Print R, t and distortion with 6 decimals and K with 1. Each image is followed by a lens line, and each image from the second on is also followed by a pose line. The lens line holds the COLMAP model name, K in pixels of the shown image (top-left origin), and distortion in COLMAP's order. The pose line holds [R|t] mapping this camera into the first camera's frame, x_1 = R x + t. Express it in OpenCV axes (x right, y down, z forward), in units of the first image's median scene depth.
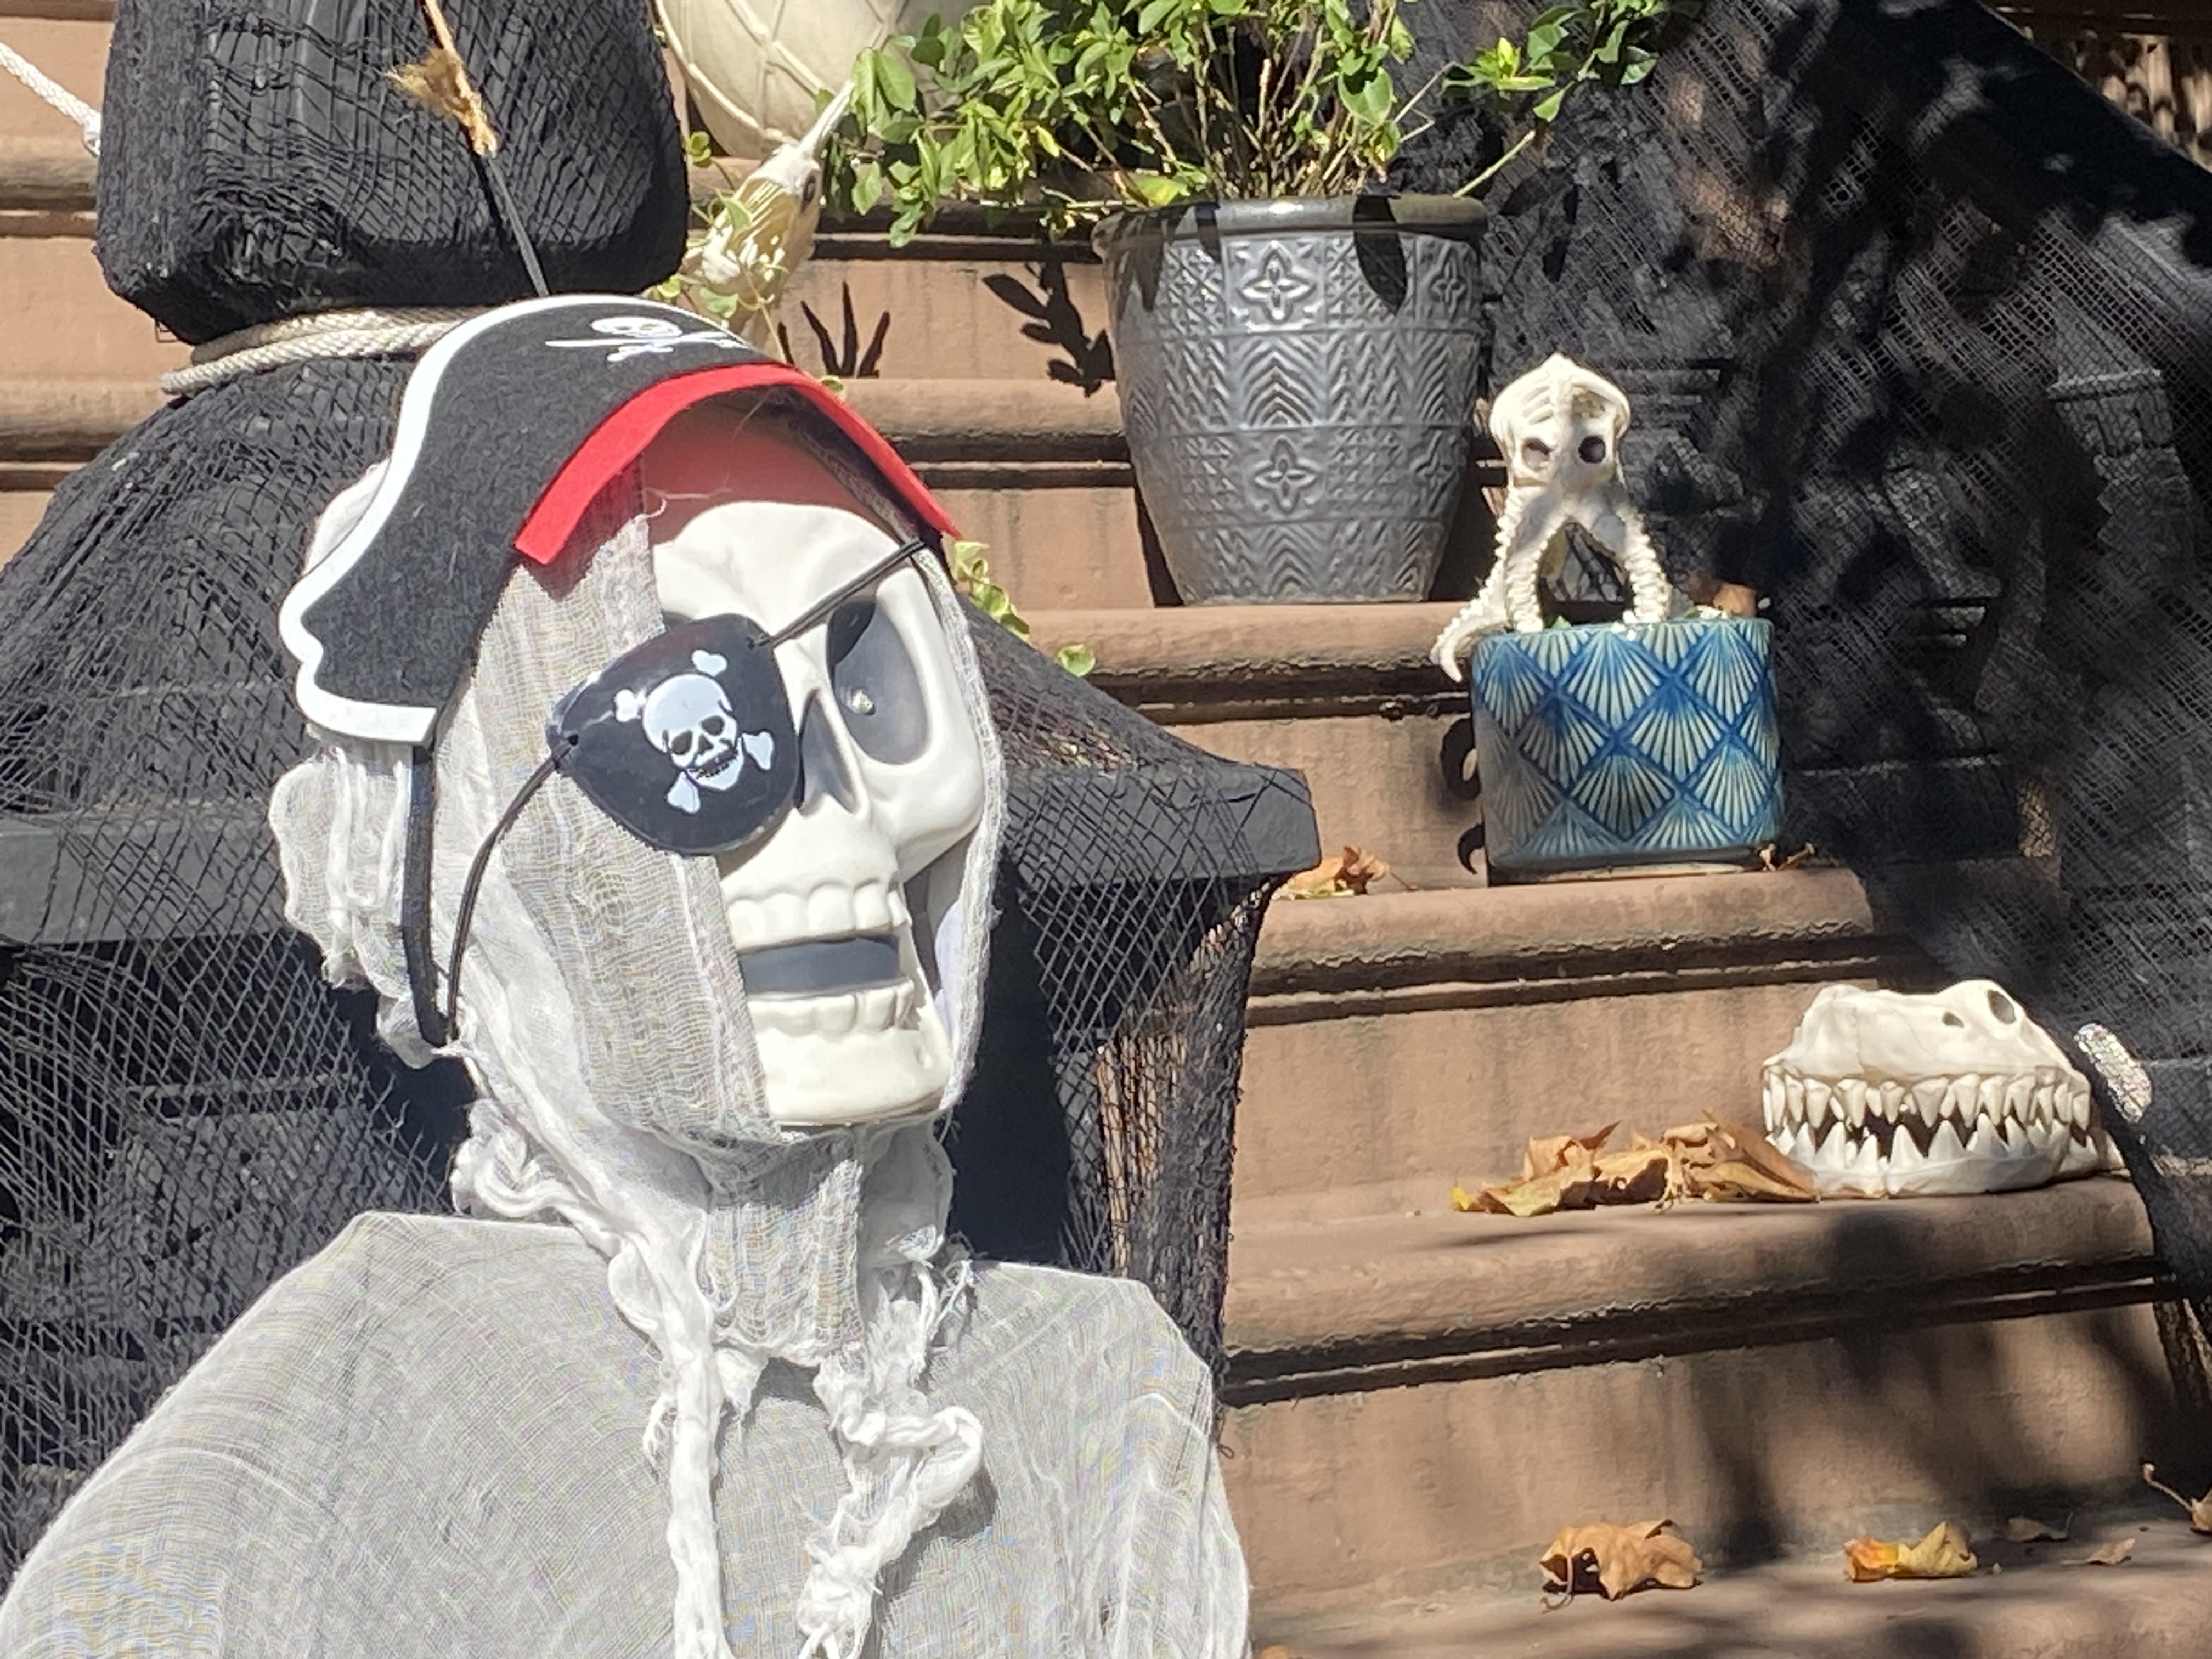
lens RADIAL K [[5478.4, 0, 1106.0], [0, 5478.4, 829.5], [0, 0, 1]] dist [-0.005588, -0.005326]
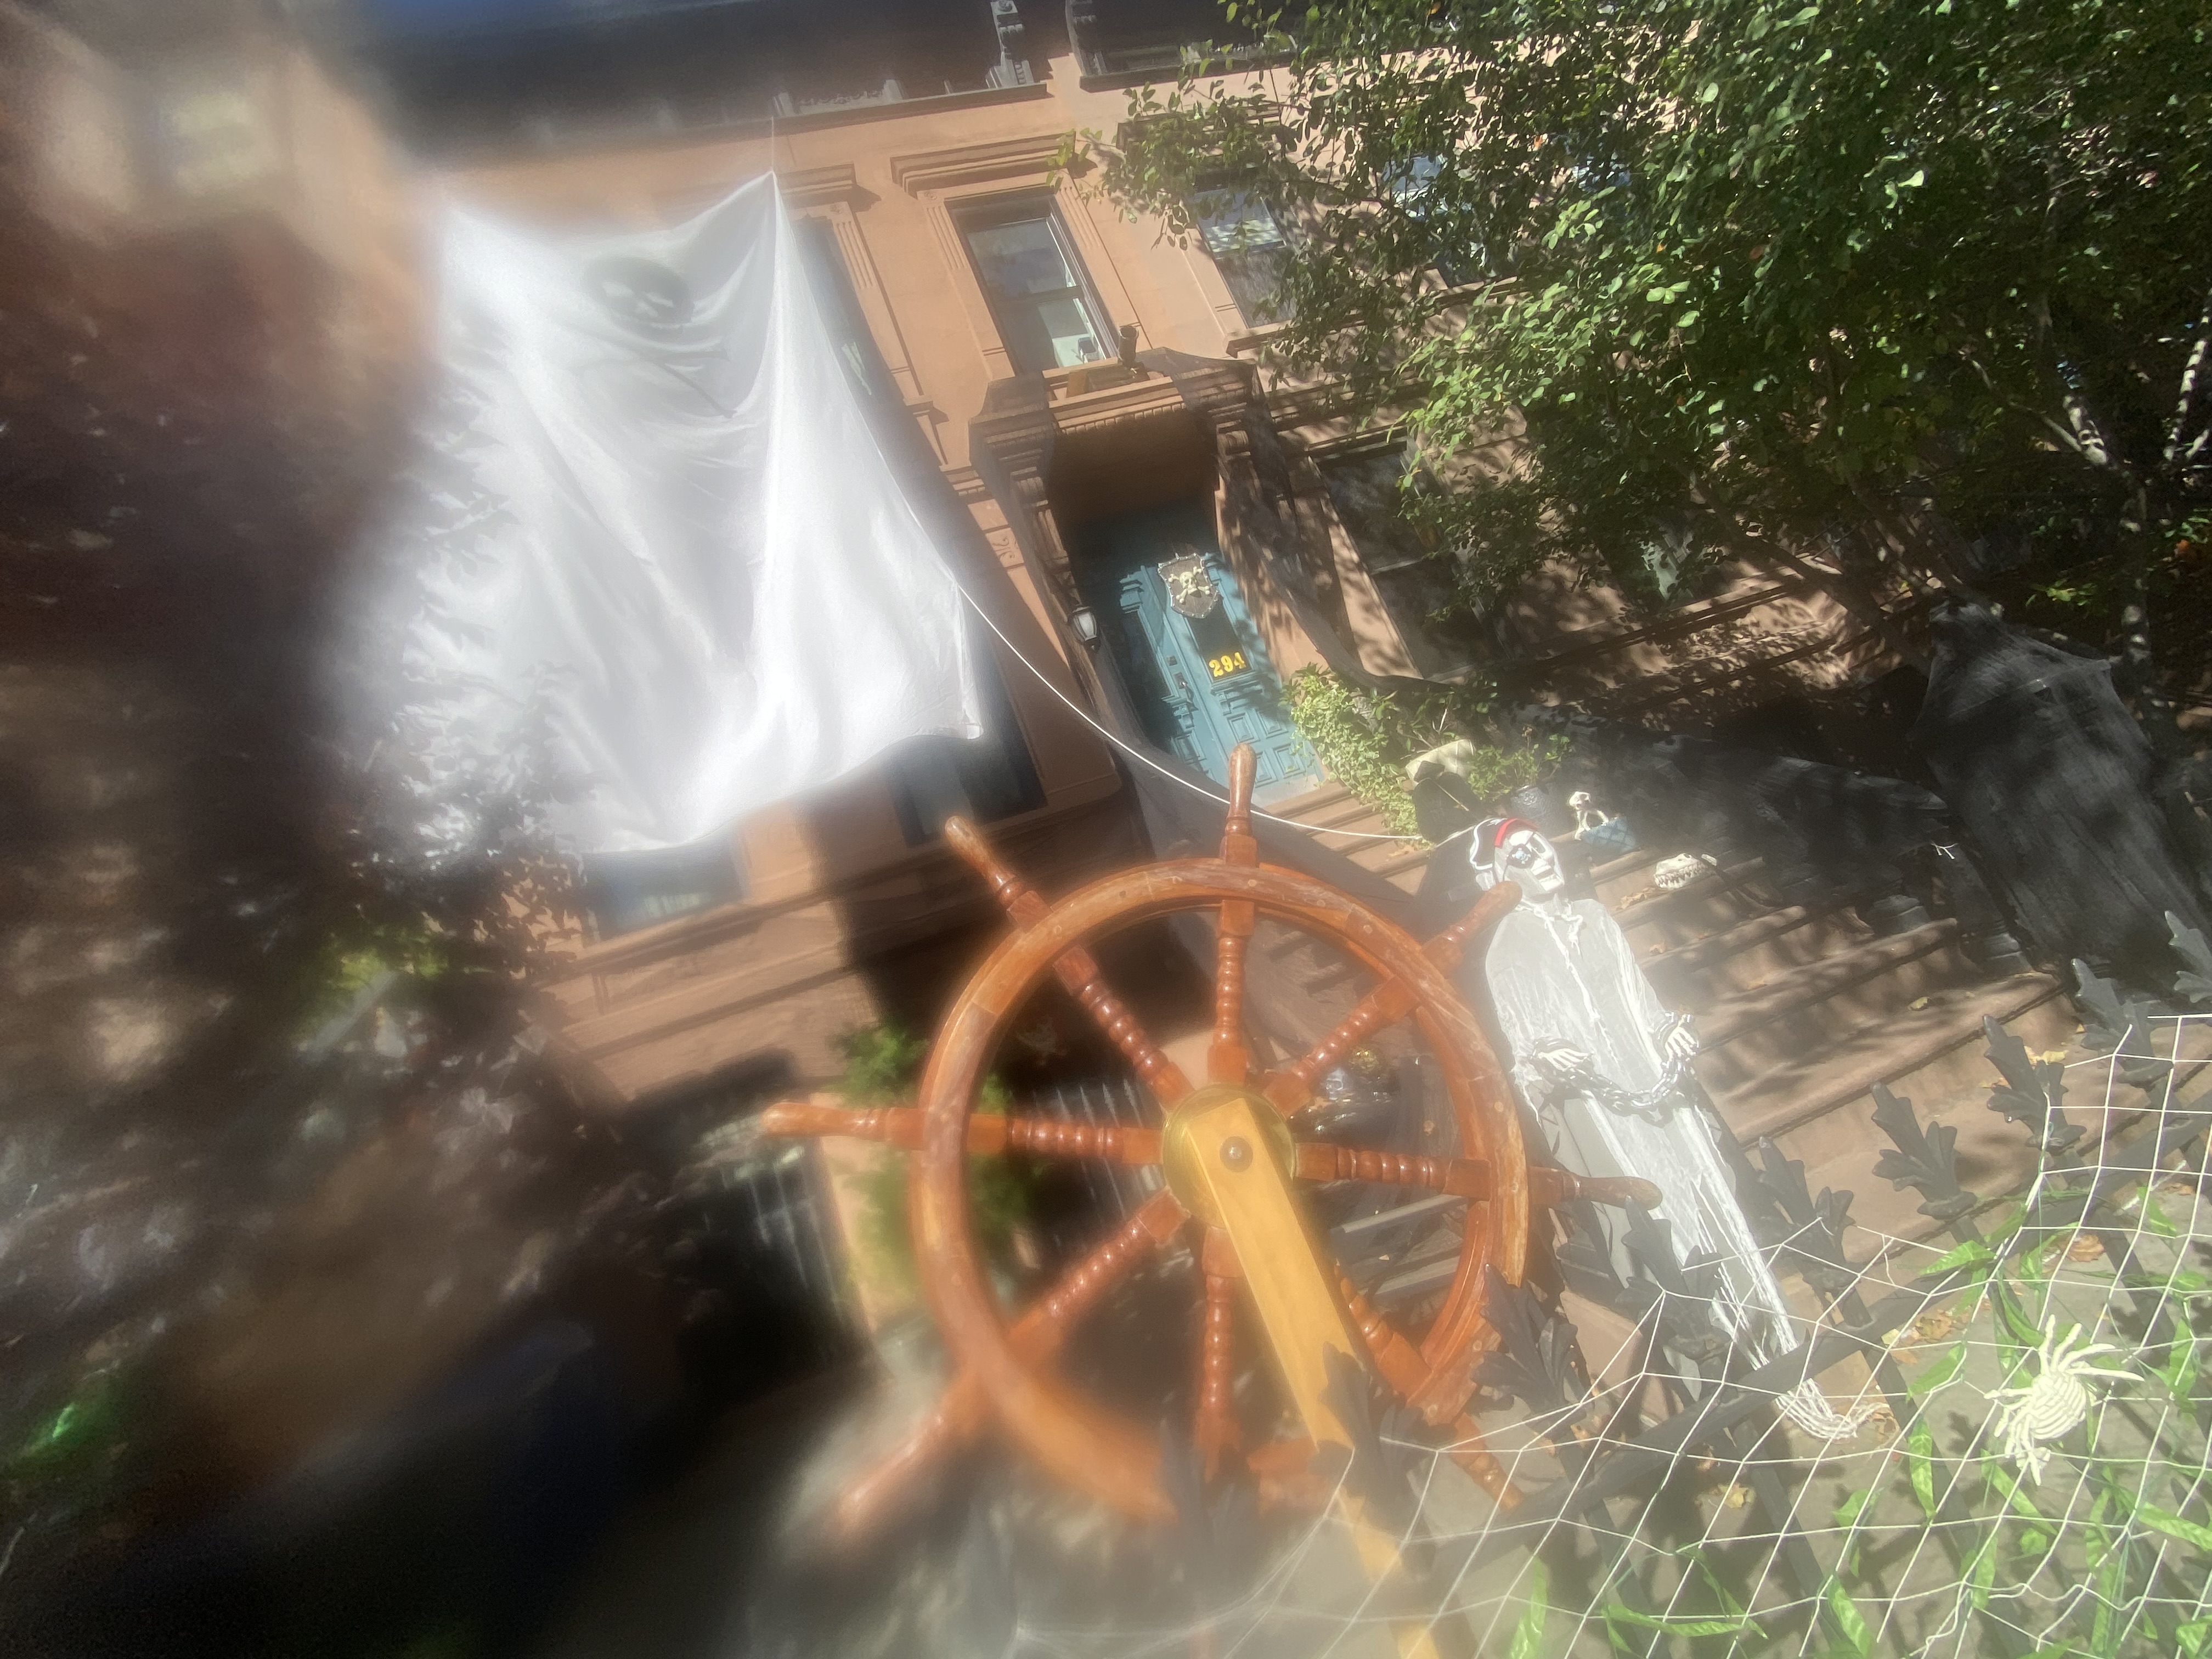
lens RADIAL K [[890.4, 0, 1106.0], [0, 890.4, 829.5], [0, 0, 1]] dist [-0.000140, -0.000010]
pose [[0.867378, -0.345479, -0.358190, -0.077815], [0.288176, 0.935495, -0.204462, 0.028355], [0.405722, 0.074125, 0.910986, -0.431716]]
